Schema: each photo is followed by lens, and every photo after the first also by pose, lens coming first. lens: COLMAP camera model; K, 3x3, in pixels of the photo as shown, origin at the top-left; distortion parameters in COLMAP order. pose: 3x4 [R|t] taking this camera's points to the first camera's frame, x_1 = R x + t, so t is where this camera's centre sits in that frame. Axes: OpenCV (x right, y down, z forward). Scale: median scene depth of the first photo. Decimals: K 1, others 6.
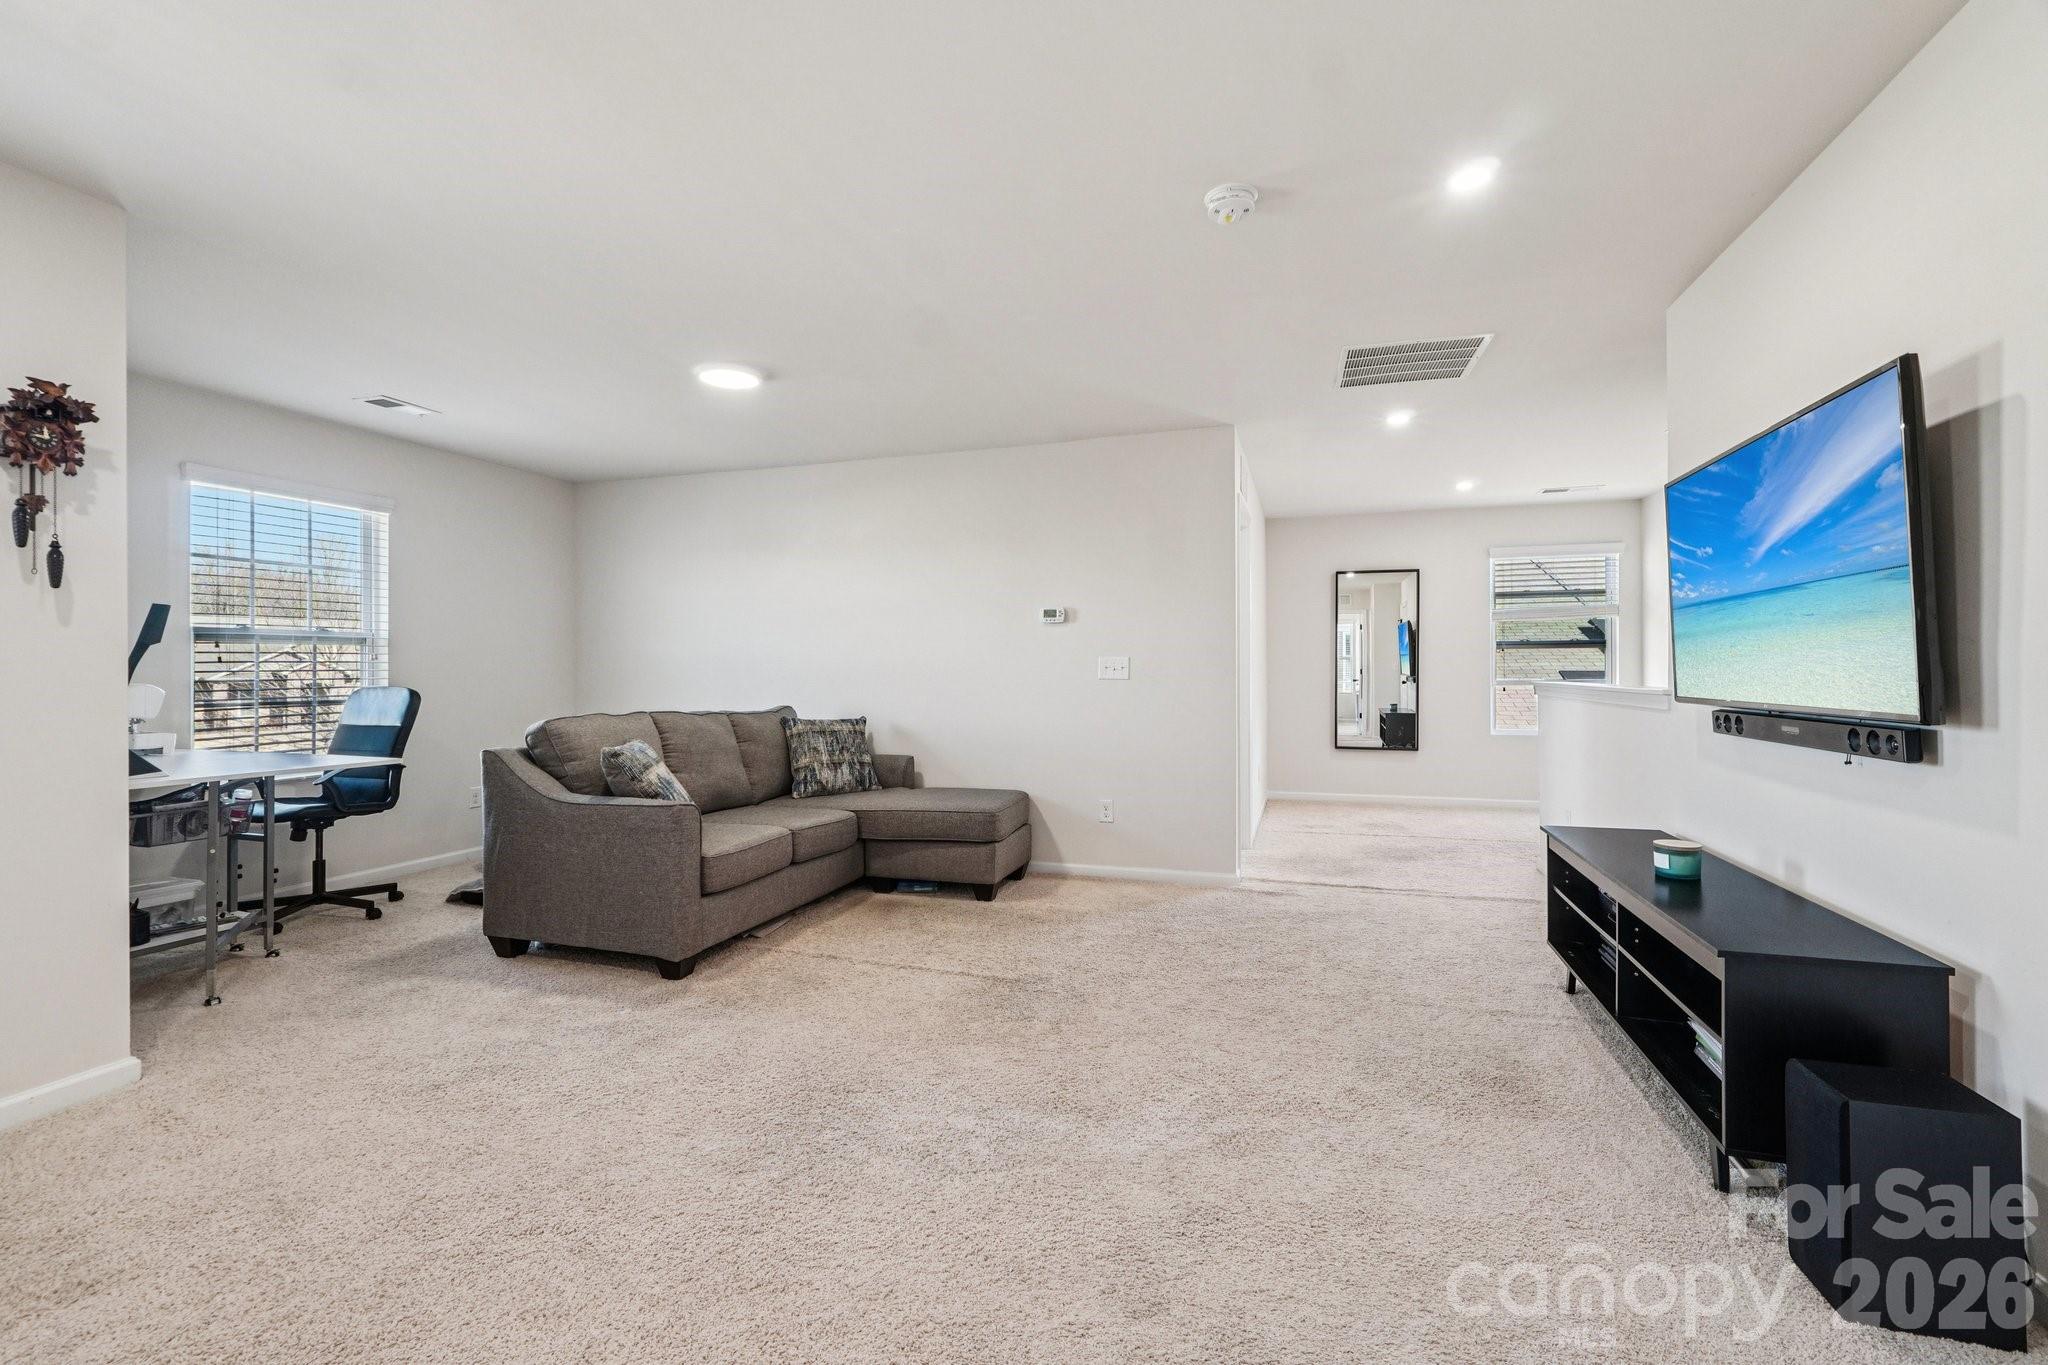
lens RADIAL K [[866.9, 0, 1023.5], [0, 866.9, 666.8], [0, 0, 1]] dist [0.000404, 0.000021]
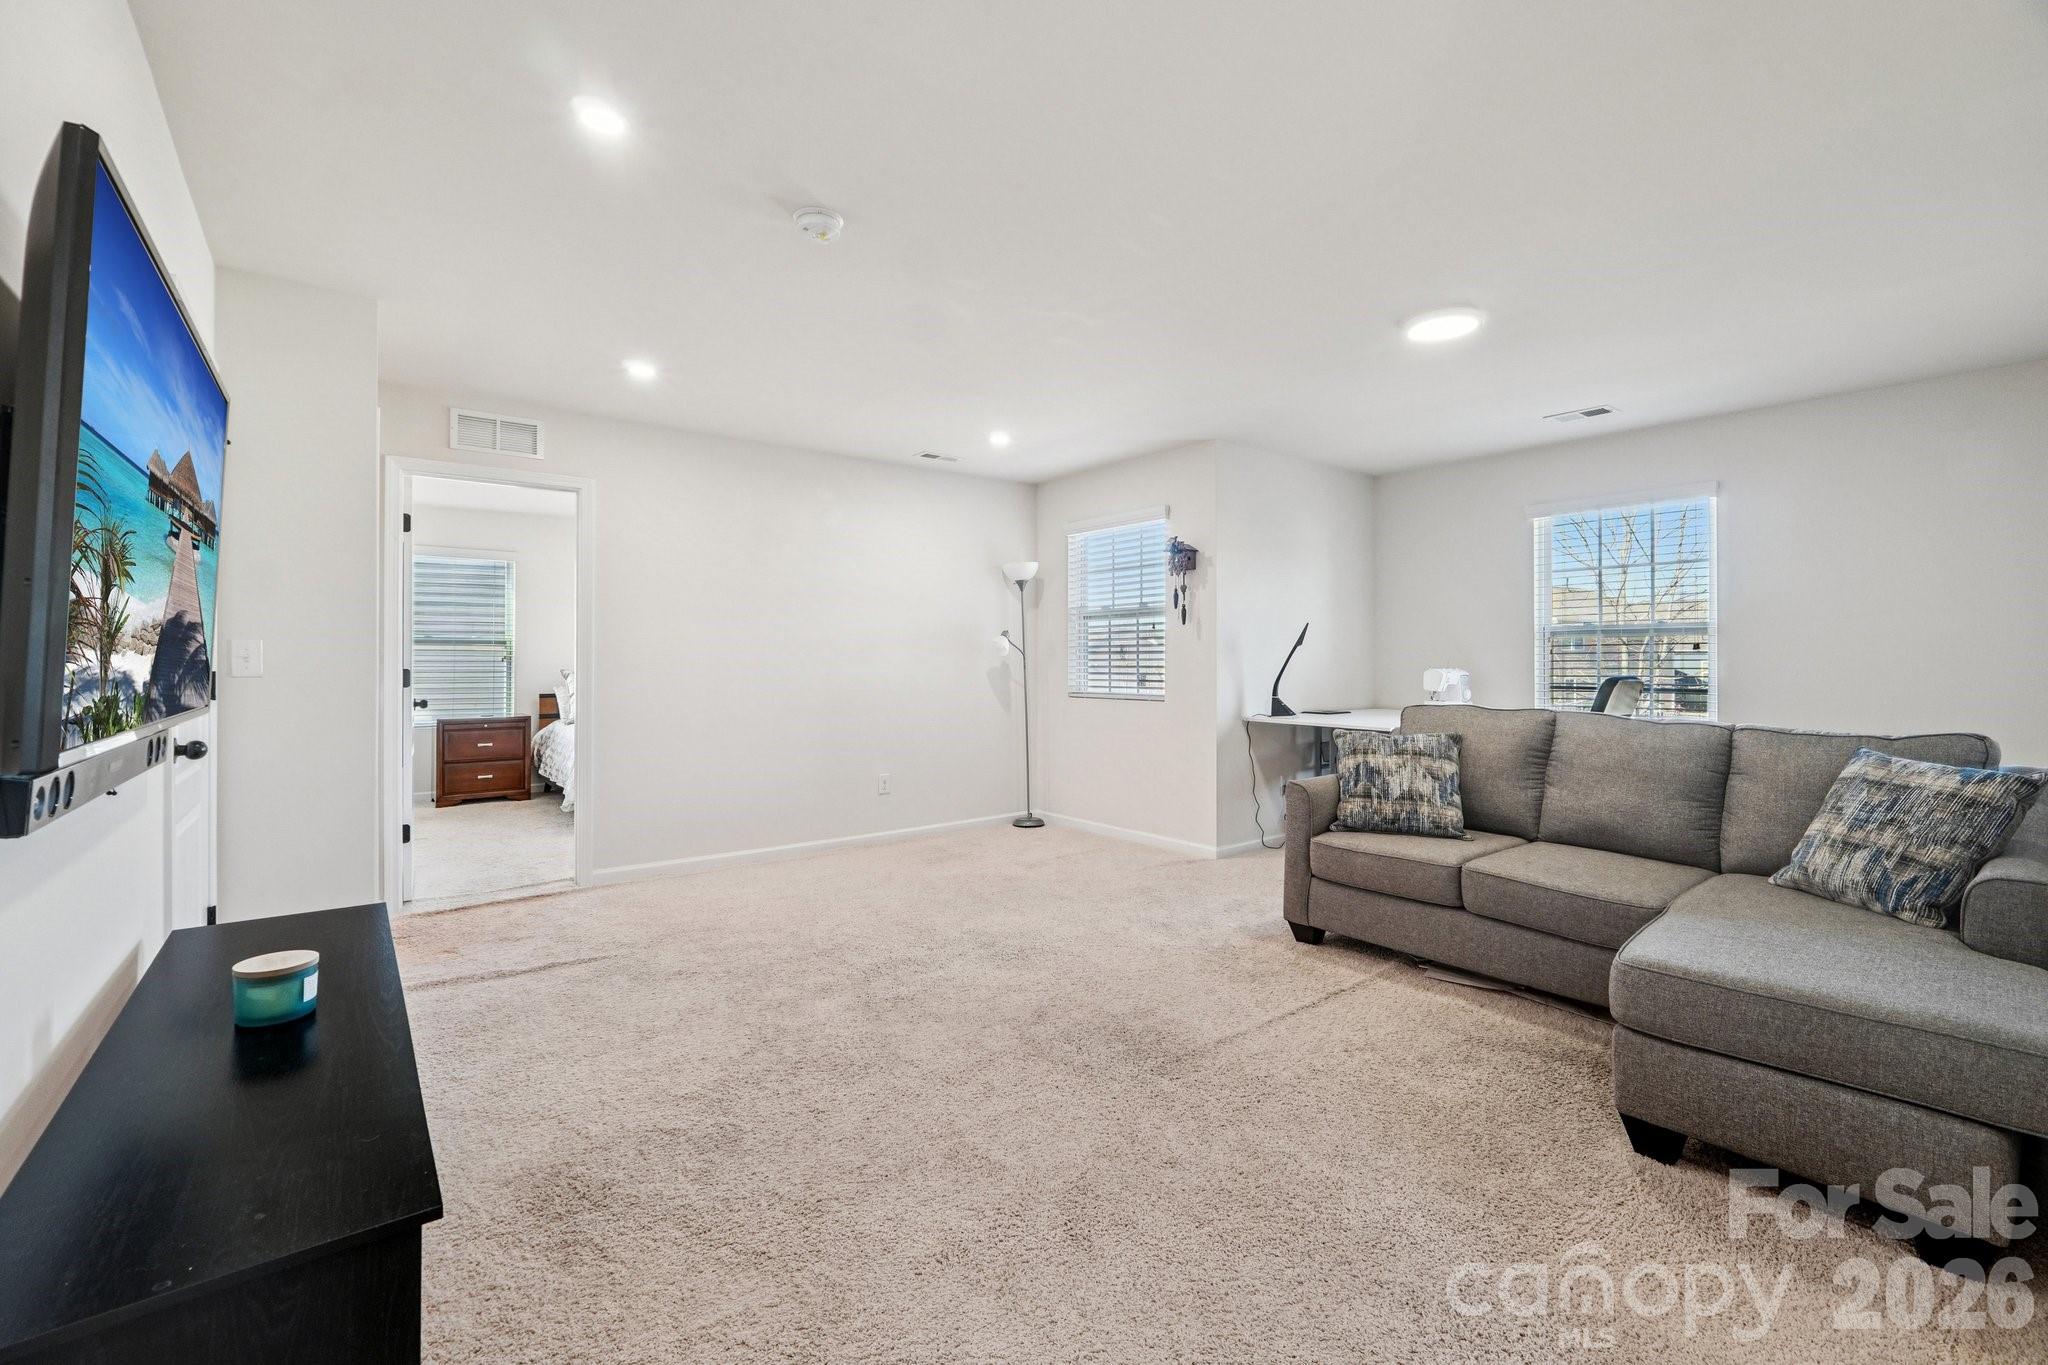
lens RADIAL K [[859.0, 0, 1014.3], [0, 859.0, 663.5], [0, 0, 1]] dist [-0.032598, -0.000015]
pose [[-0.545611, 0.010565, -0.837972, 0.629517], [0.006176, 0.999944, 0.008586, -0.005885], [0.838016, -0.000491, -0.545646, 1.132284]]
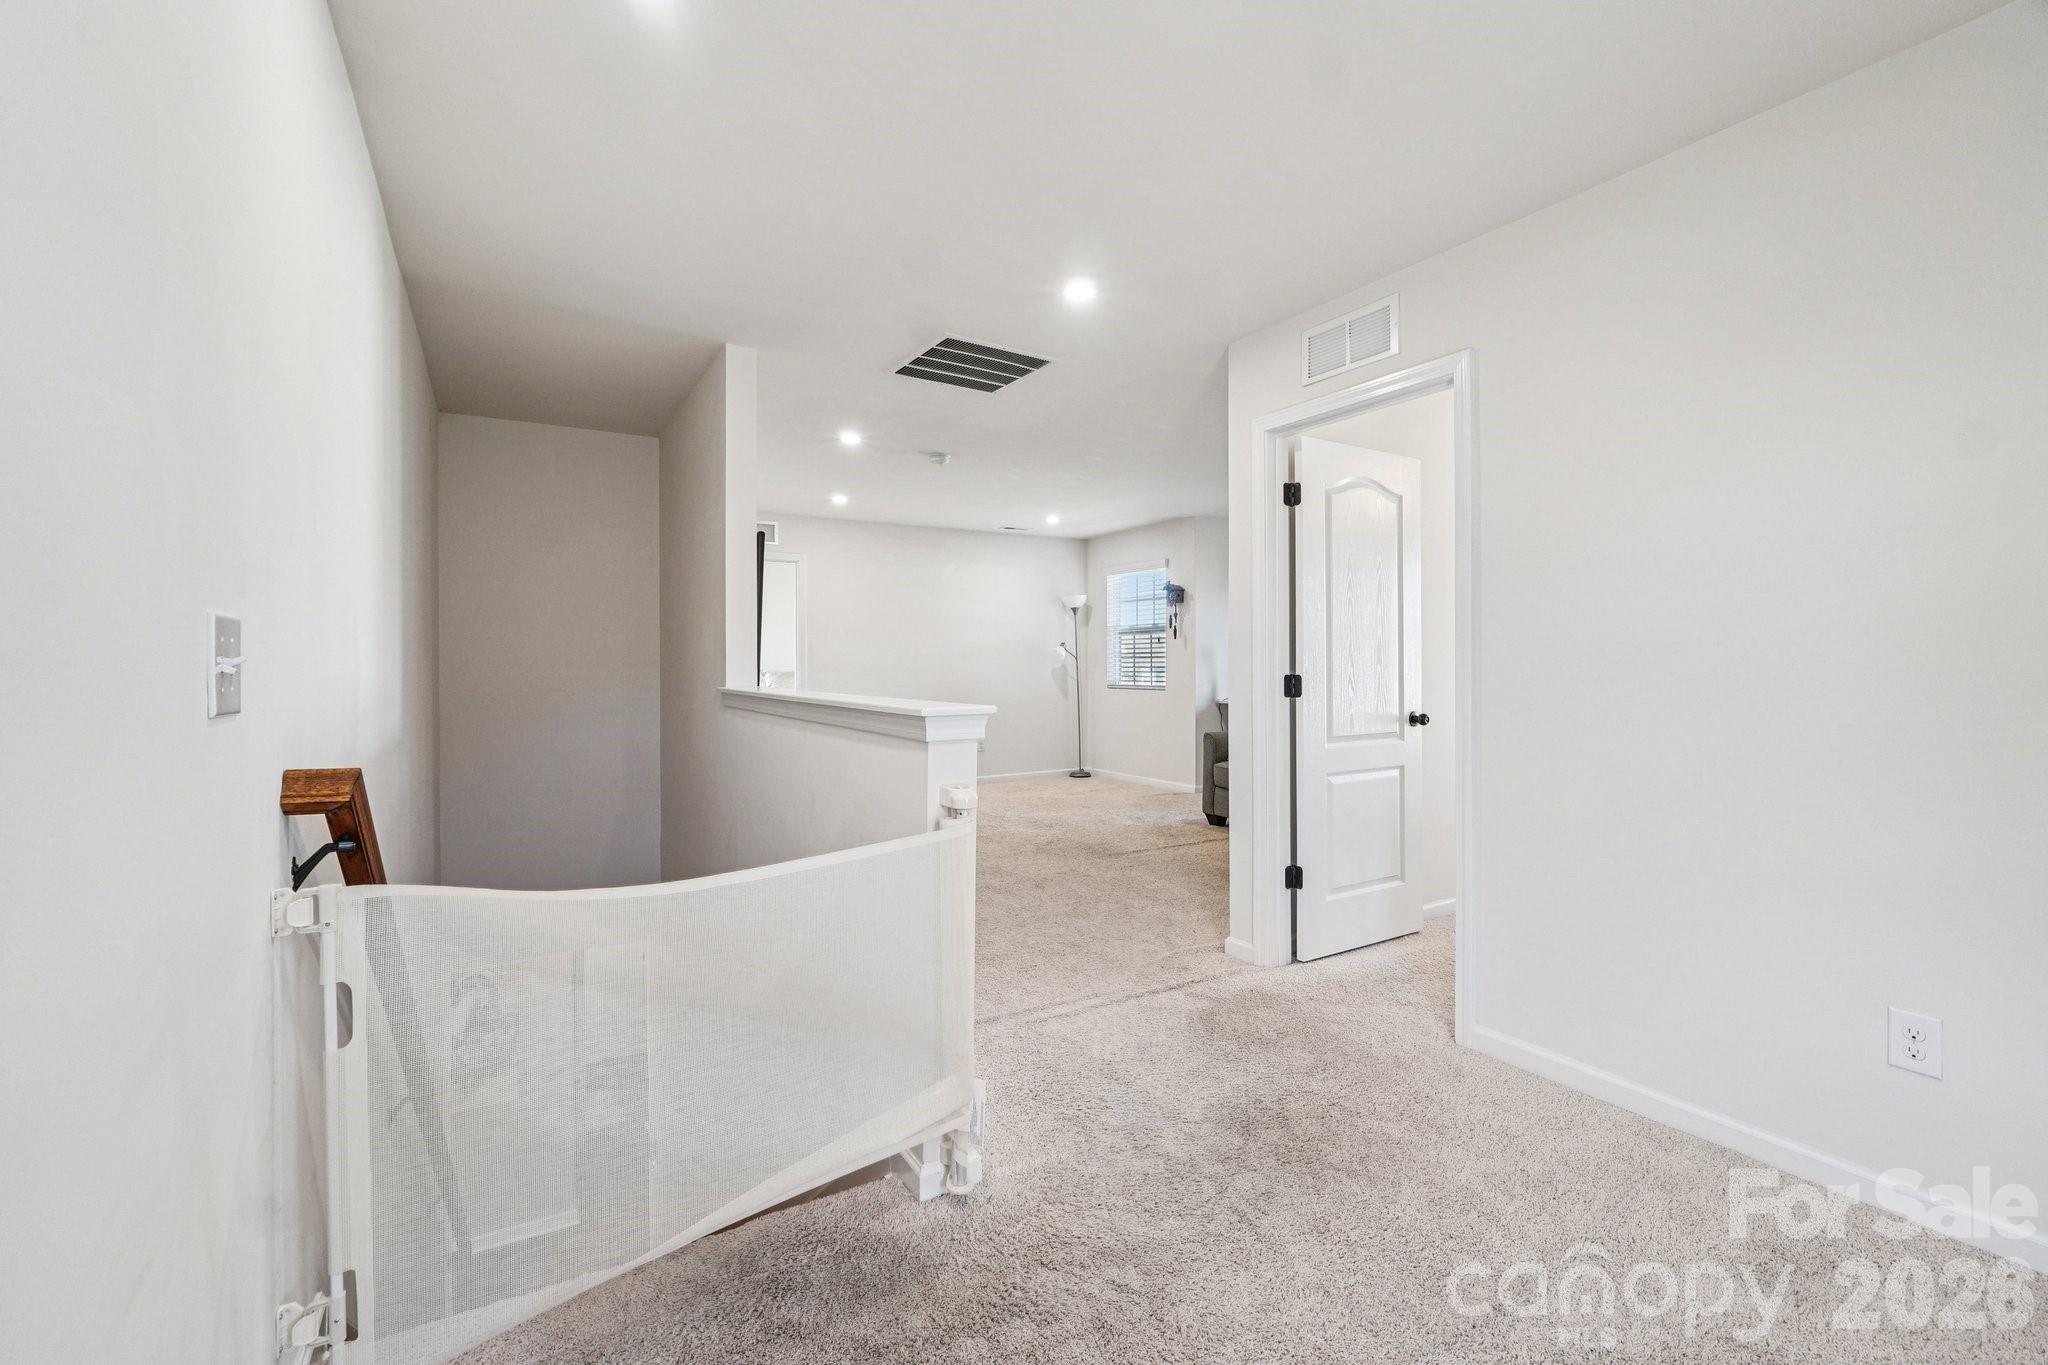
lens RADIAL K [[859.0, 0, 1014.3], [0, 859.0, 663.5], [0, 0, 1]] dist [-0.032598, -0.000015]
pose [[-0.650204, 0.010797, -0.759683, 1.163116], [0.010414, 0.999932, 0.005298, -0.010426], [0.759689, -0.004467, -0.650272, 1.666723]]
